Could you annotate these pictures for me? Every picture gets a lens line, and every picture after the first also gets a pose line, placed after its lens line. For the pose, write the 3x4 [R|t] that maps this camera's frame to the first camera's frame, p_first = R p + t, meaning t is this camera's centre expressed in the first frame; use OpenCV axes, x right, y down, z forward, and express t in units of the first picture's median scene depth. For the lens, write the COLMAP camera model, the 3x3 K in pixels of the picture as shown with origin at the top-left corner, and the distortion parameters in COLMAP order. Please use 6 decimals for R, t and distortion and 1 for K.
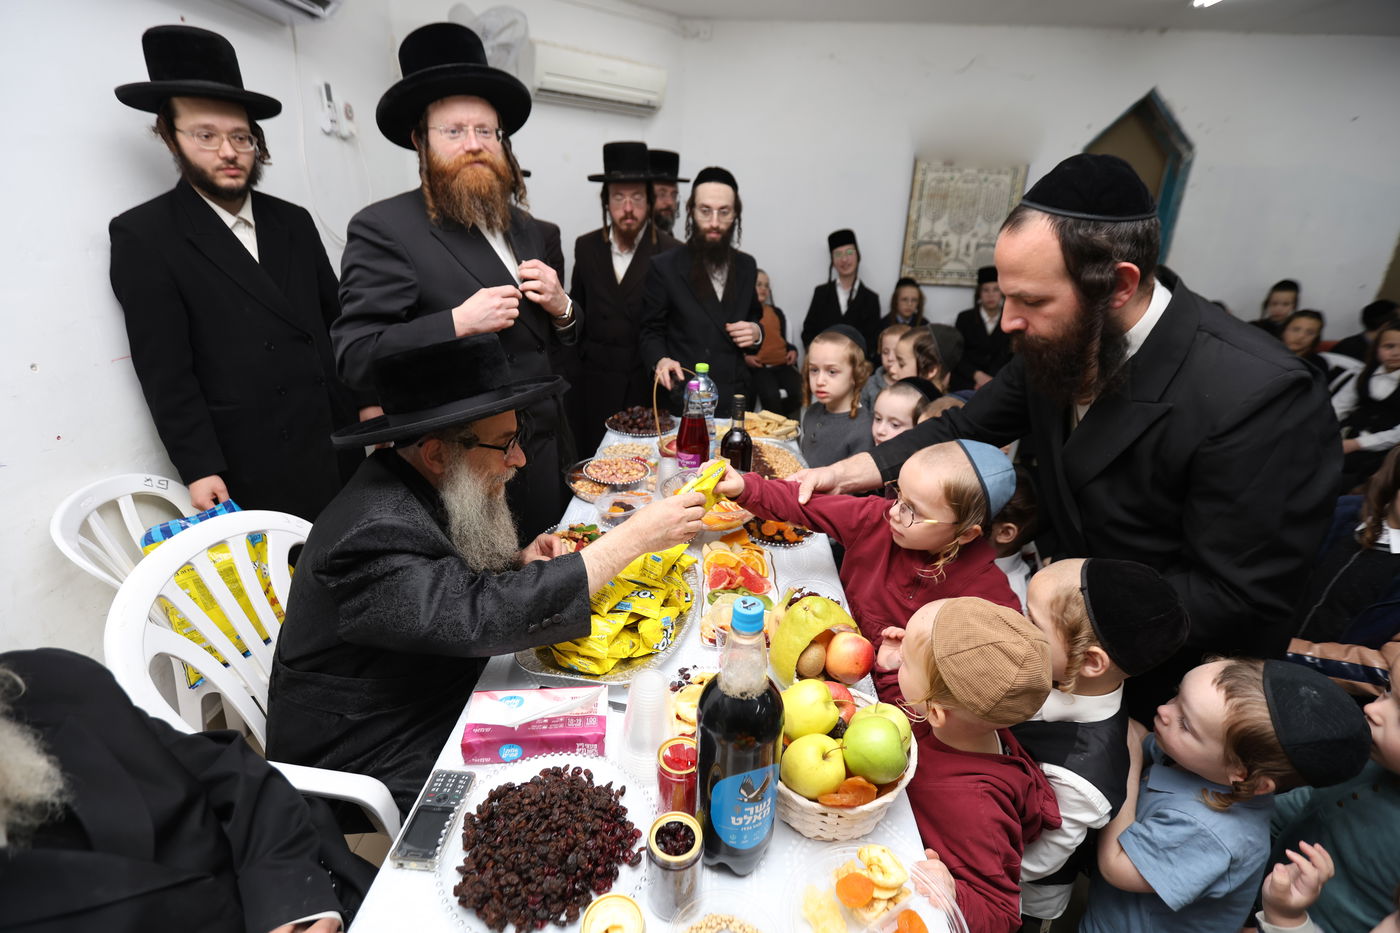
lens RADIAL K [[638.3, 0, 708.6], [0, 638.3, 469.7], [0, 0, 1]] dist [-0.035253, 0.008608]
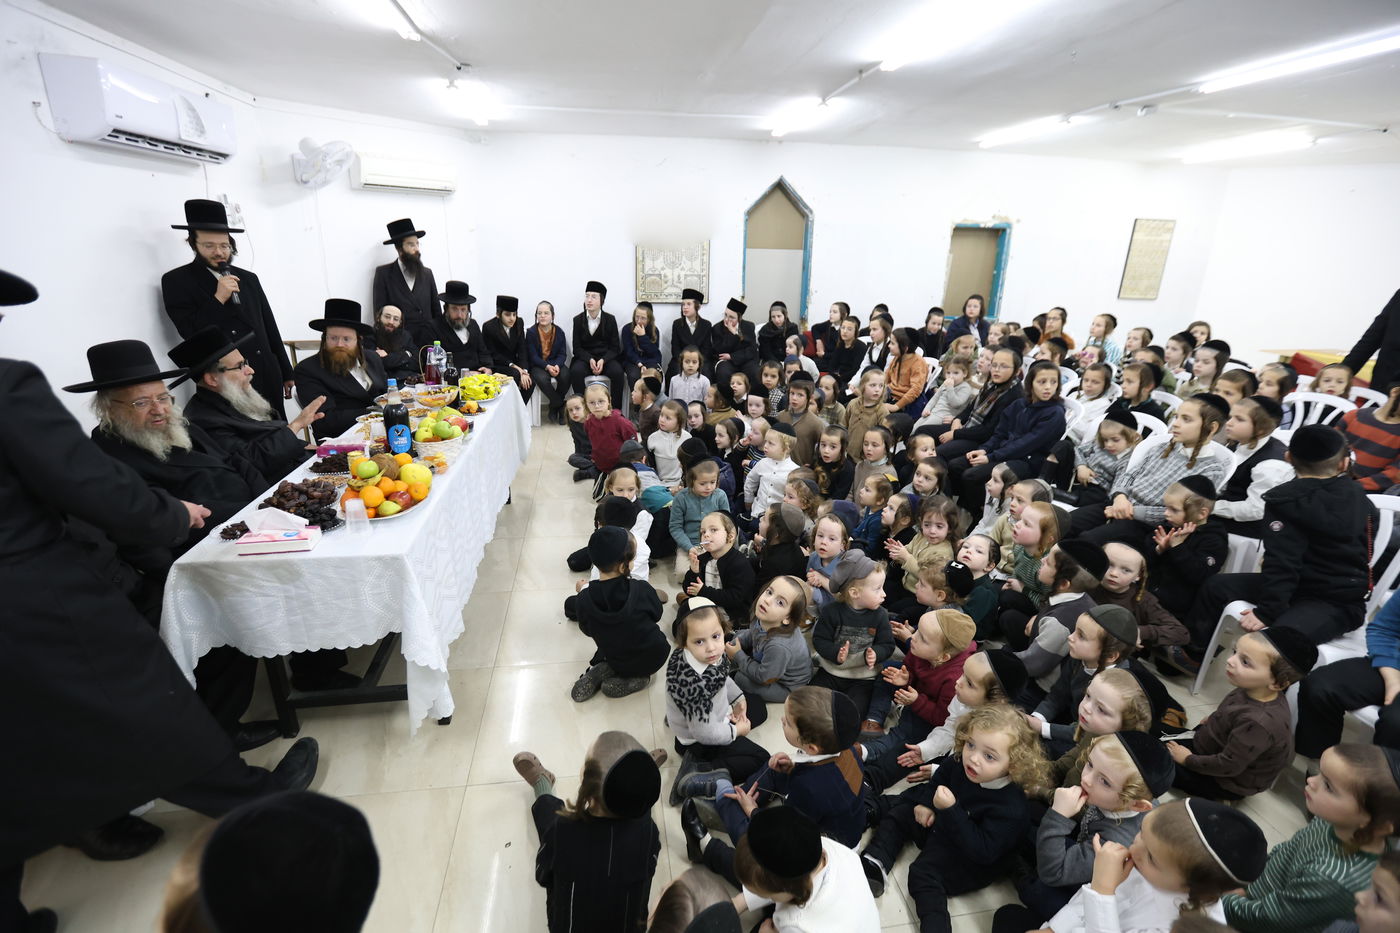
lens RADIAL K [[638.3, 0, 701.4], [0, 638.3, 461.1], [0, 0, 1]] dist [-0.035253, 0.008608]
pose [[0.985181, -0.059339, 0.160928, 0.551487], [0.067386, 0.996711, -0.045013, 0.427443], [-0.157728, 0.055190, 0.985939, -1.315359]]
